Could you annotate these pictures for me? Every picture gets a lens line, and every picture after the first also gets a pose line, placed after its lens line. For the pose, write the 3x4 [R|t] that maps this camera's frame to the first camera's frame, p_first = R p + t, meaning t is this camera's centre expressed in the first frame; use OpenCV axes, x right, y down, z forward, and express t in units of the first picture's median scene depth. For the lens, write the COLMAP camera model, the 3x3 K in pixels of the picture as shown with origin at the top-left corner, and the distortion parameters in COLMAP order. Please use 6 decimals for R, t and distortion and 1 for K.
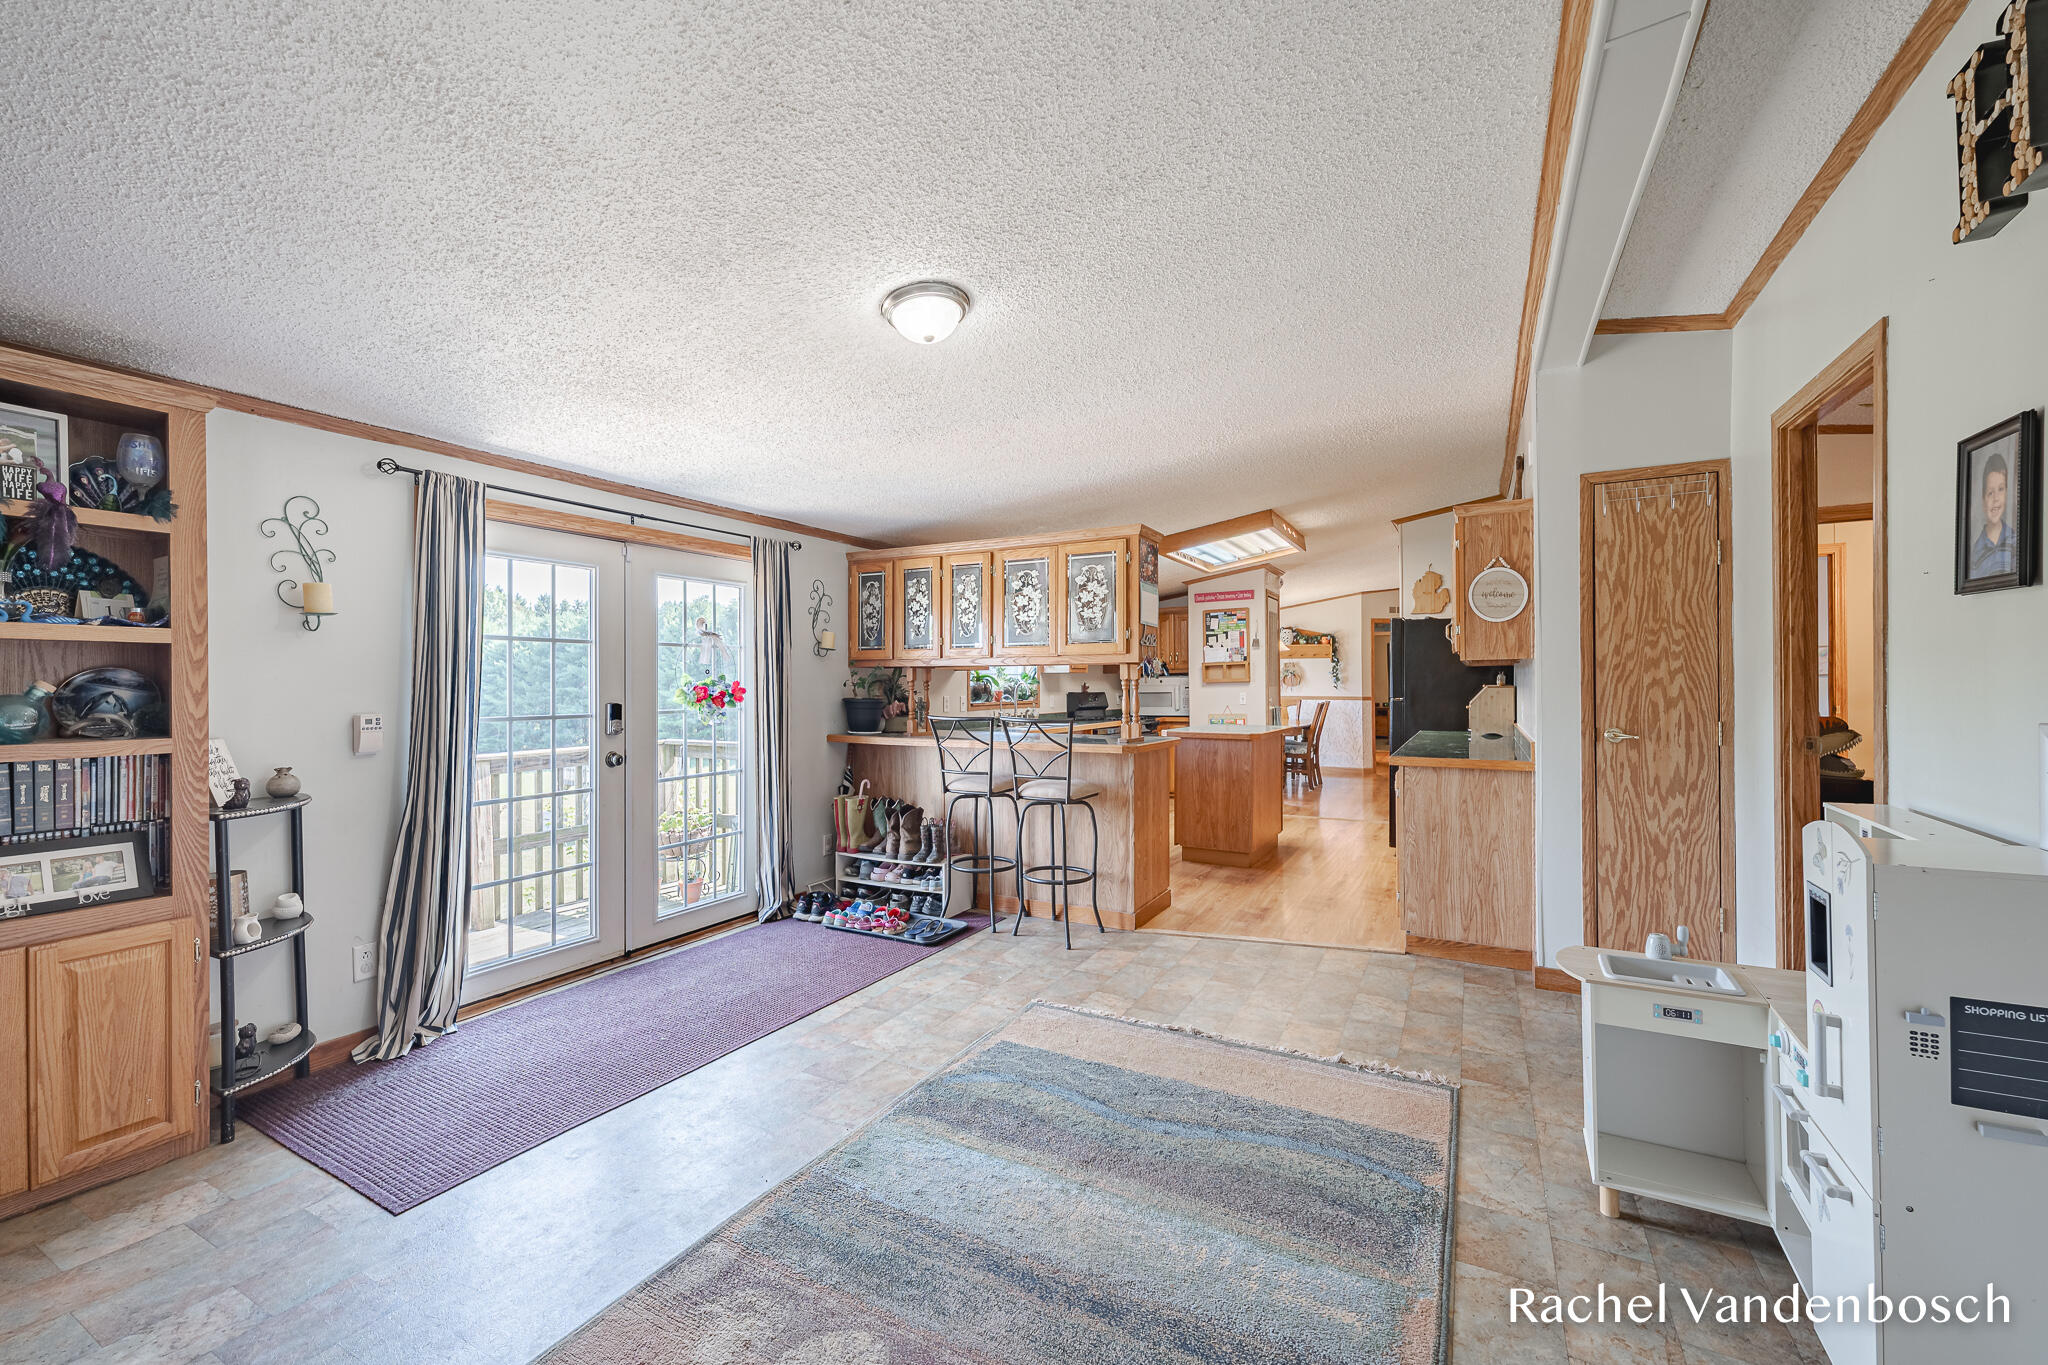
lens RADIAL K [[832.6, 0, 1031.6], [0, 832.6, 688.6], [0, 0, 1]] dist [0.000435, -0.000070]
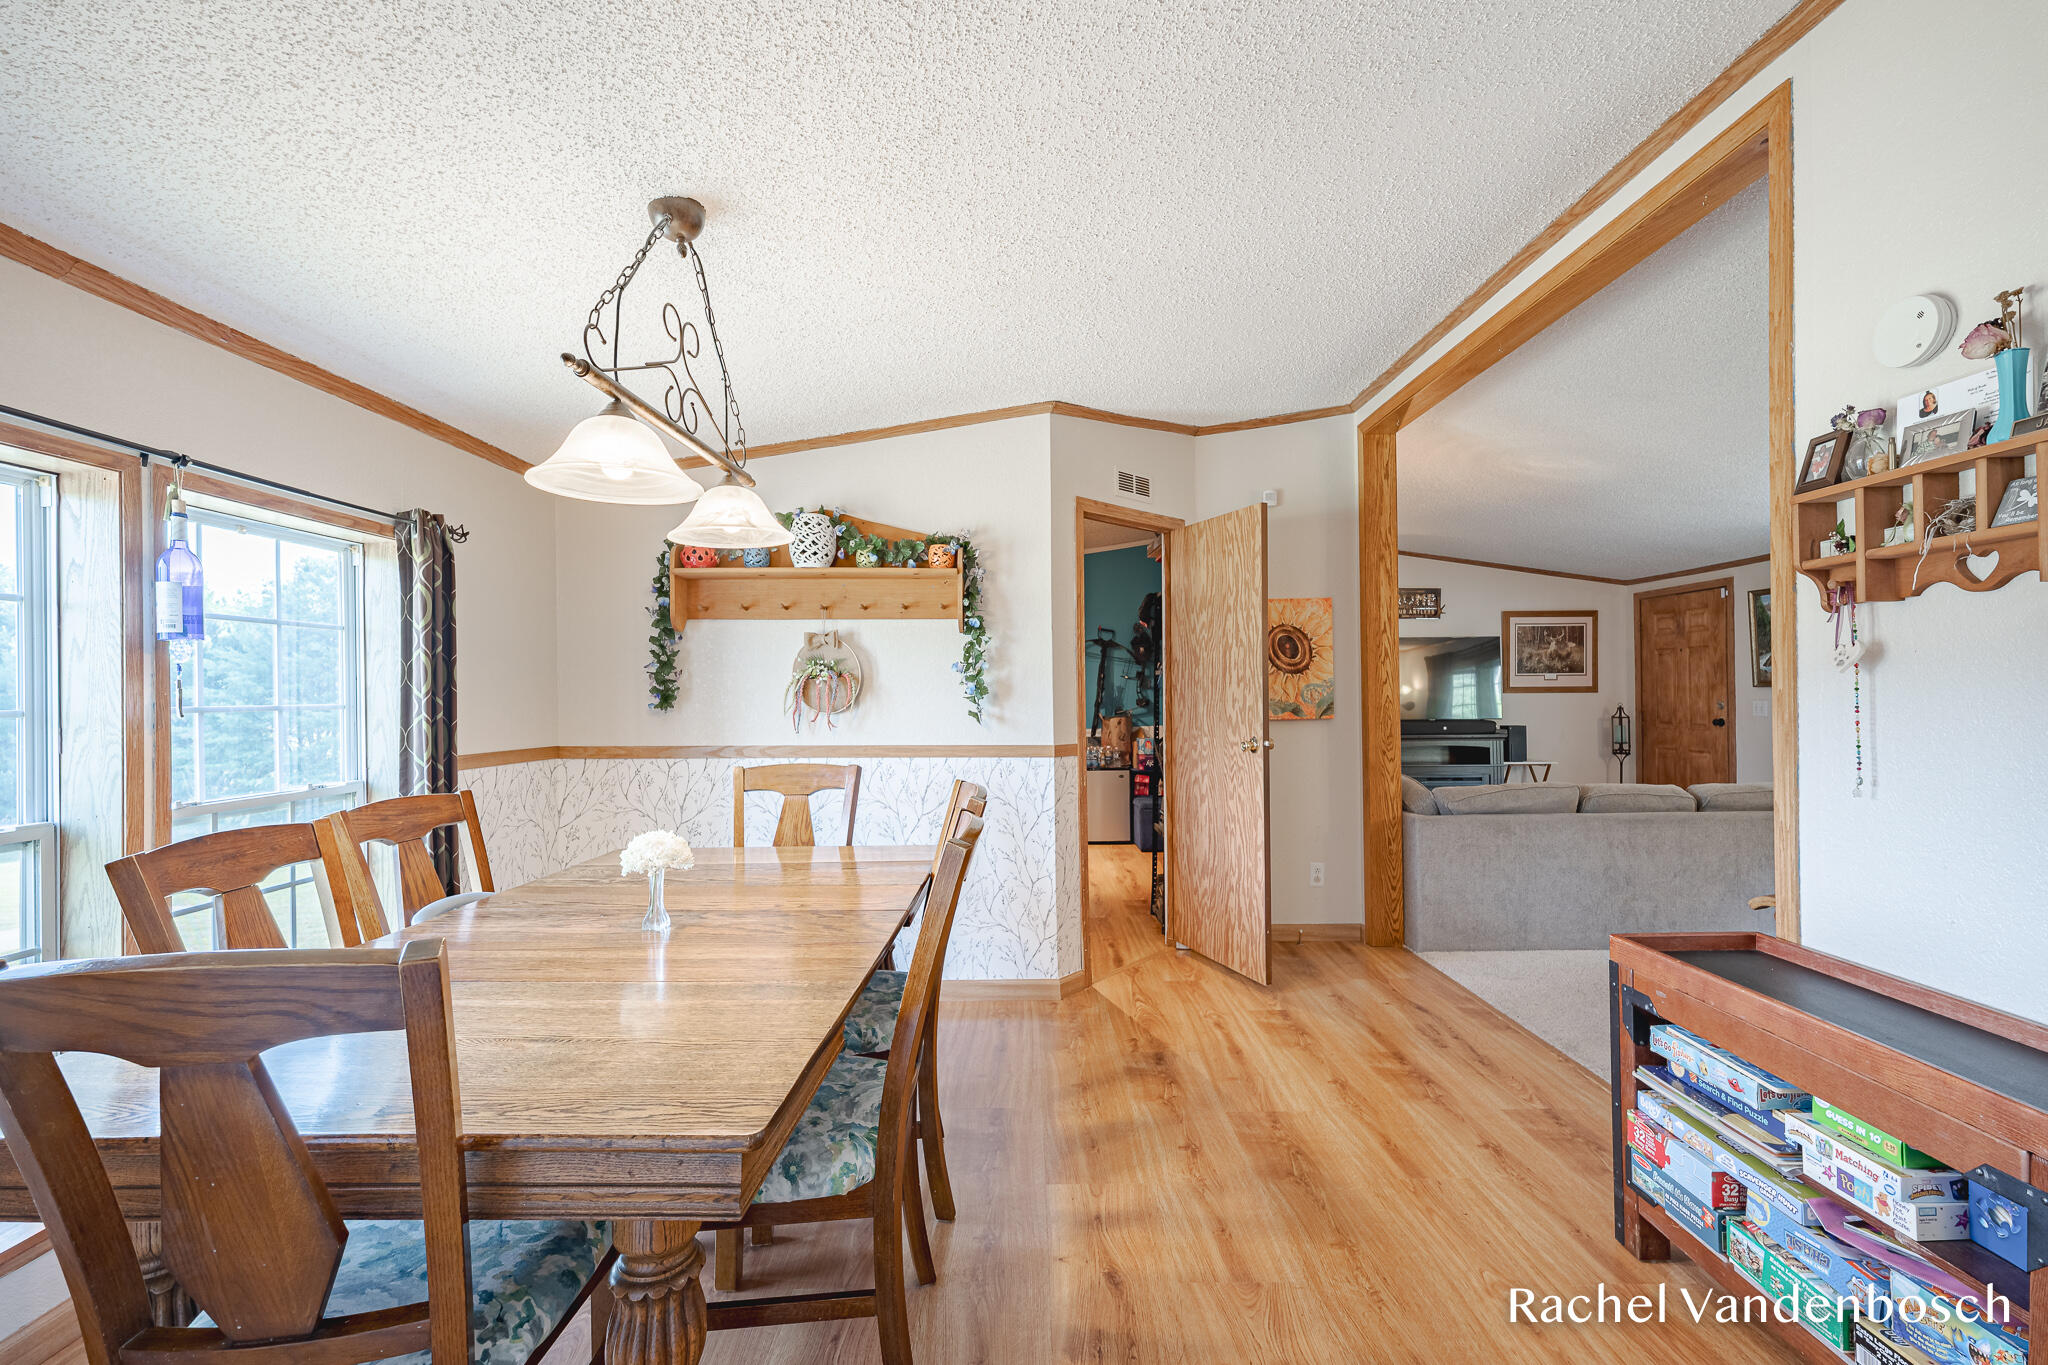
lens RADIAL K [[810.2, 0, 1024.9], [0, 810.2, 684.3], [0, 0, 1]] dist [-0.007374, -0.000061]
pose [[0.881163, 0.002871, 0.472804, 0.340310], [0.006542, 0.999812, -0.018263, -0.010431], [-0.472767, 0.019186, 0.880979, 1.025730]]
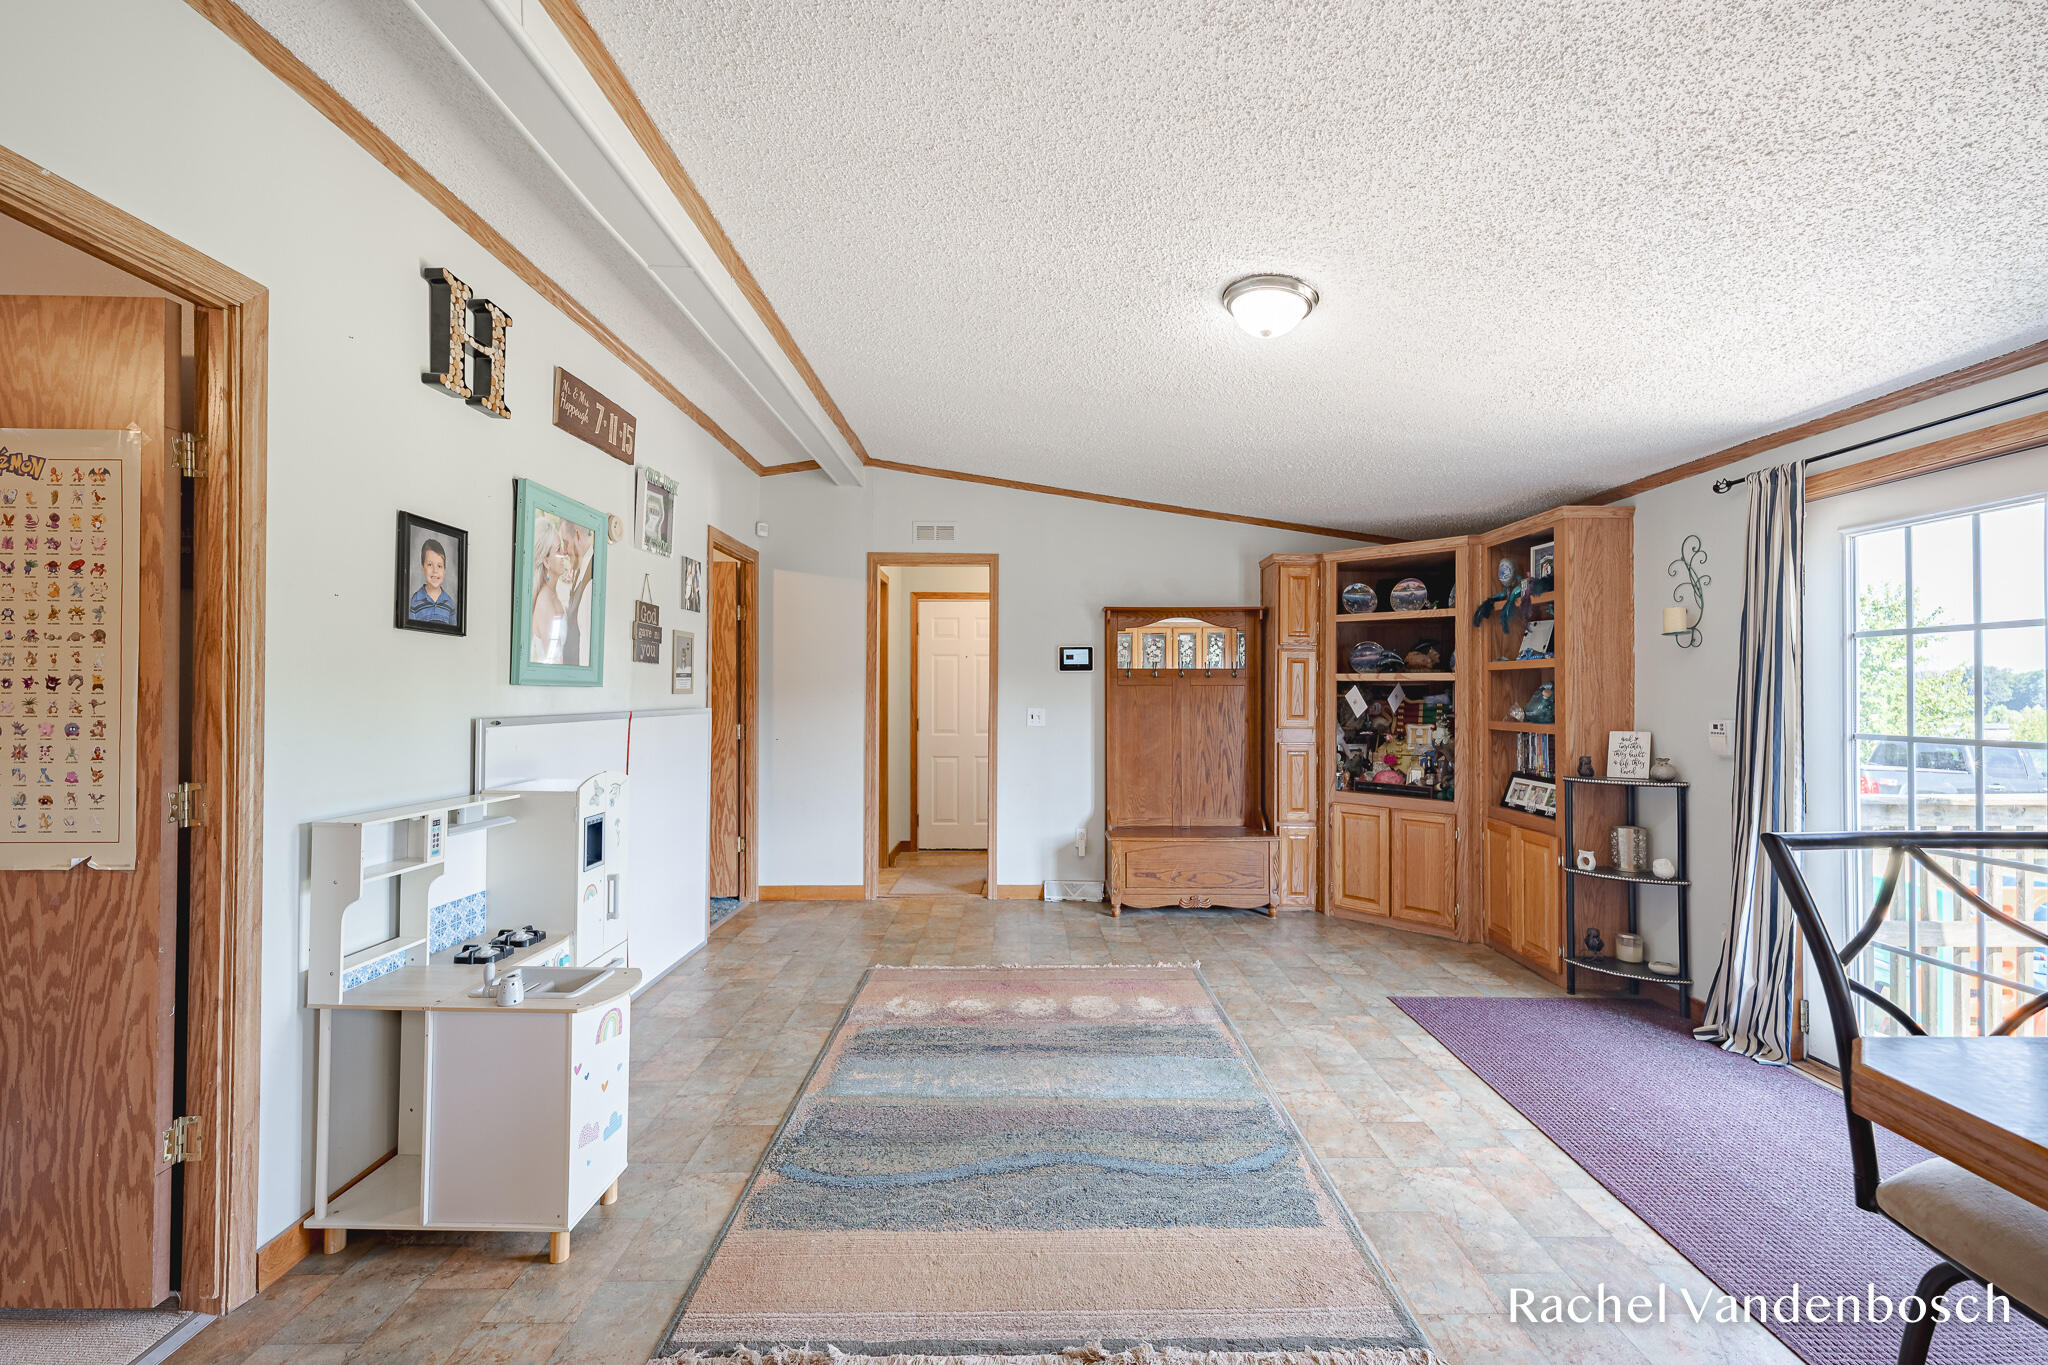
lens RADIAL K [[832.6, 0, 1031.6], [0, 832.6, 688.6], [0, 0, 1]] dist [0.000435, -0.000070]
pose [[-0.878620, 0.000890, -0.477520, 0.185710], [-0.000371, 0.999997, 0.002546, -0.004571], [0.477521, 0.002415, -0.878617, 0.557546]]
